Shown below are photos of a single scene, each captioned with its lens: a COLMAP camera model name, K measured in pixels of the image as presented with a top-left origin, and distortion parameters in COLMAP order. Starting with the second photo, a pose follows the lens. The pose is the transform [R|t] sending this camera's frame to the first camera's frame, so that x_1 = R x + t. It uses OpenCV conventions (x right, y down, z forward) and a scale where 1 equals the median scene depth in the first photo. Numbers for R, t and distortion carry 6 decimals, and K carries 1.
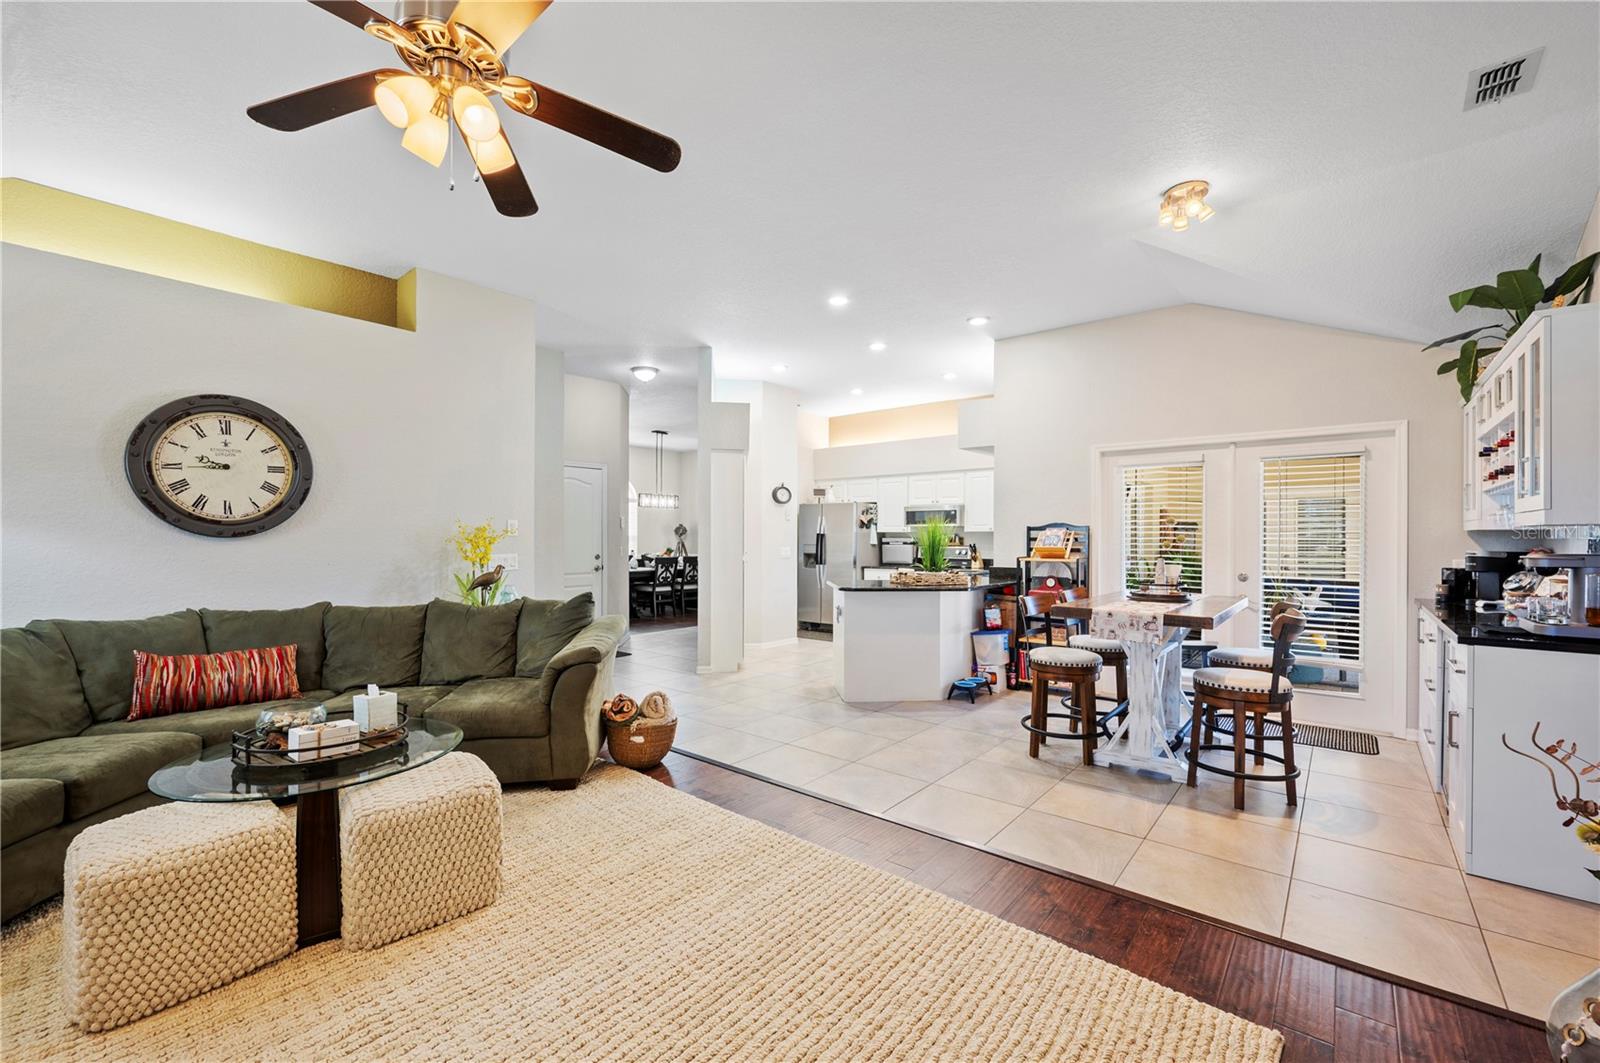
lens RADIAL K [[636.2, 0, 796.4], [0, 636.2, 536.6], [0, 0, 1]] dist [-0.001641, -0.000777]
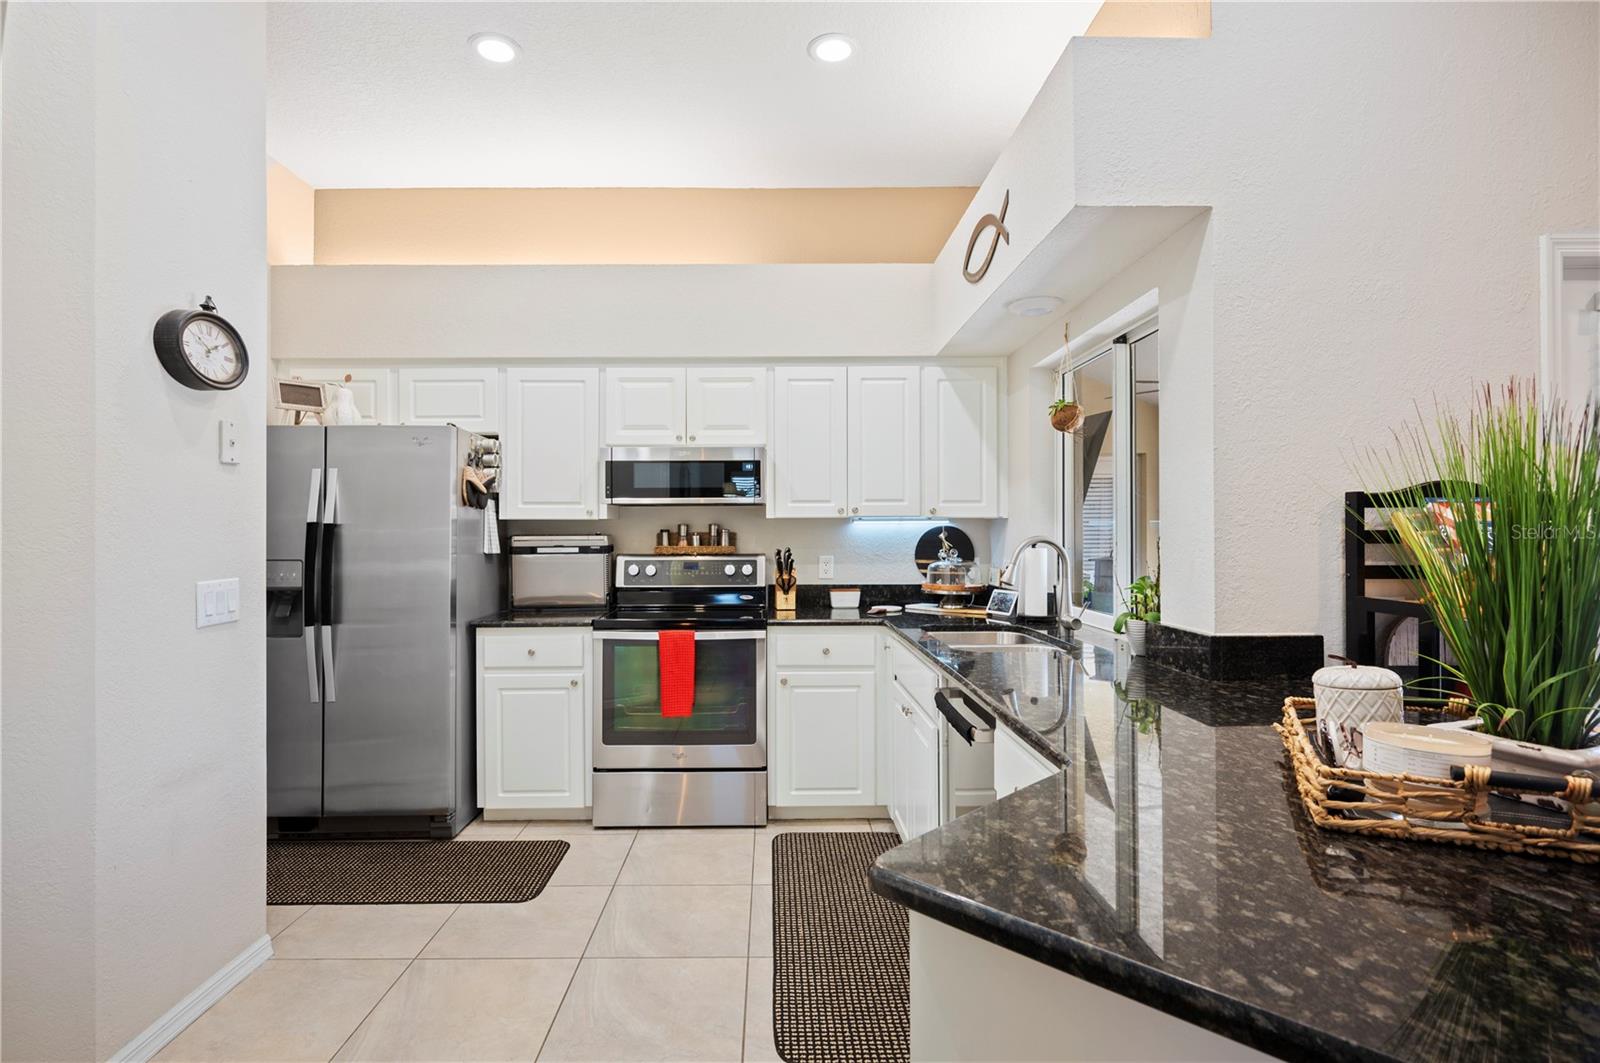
lens RADIAL K [[826.3, 0, 794.1], [0, 826.3, 535.4], [0, 0, 1]] dist [0.007425, 0.000548]
pose [[0.754030, -0.005055, 0.656820, -0.052307], [0.003946, 0.999987, 0.003166, 0.001052], [-0.656828, 0.000205, 0.754041, 0.561605]]
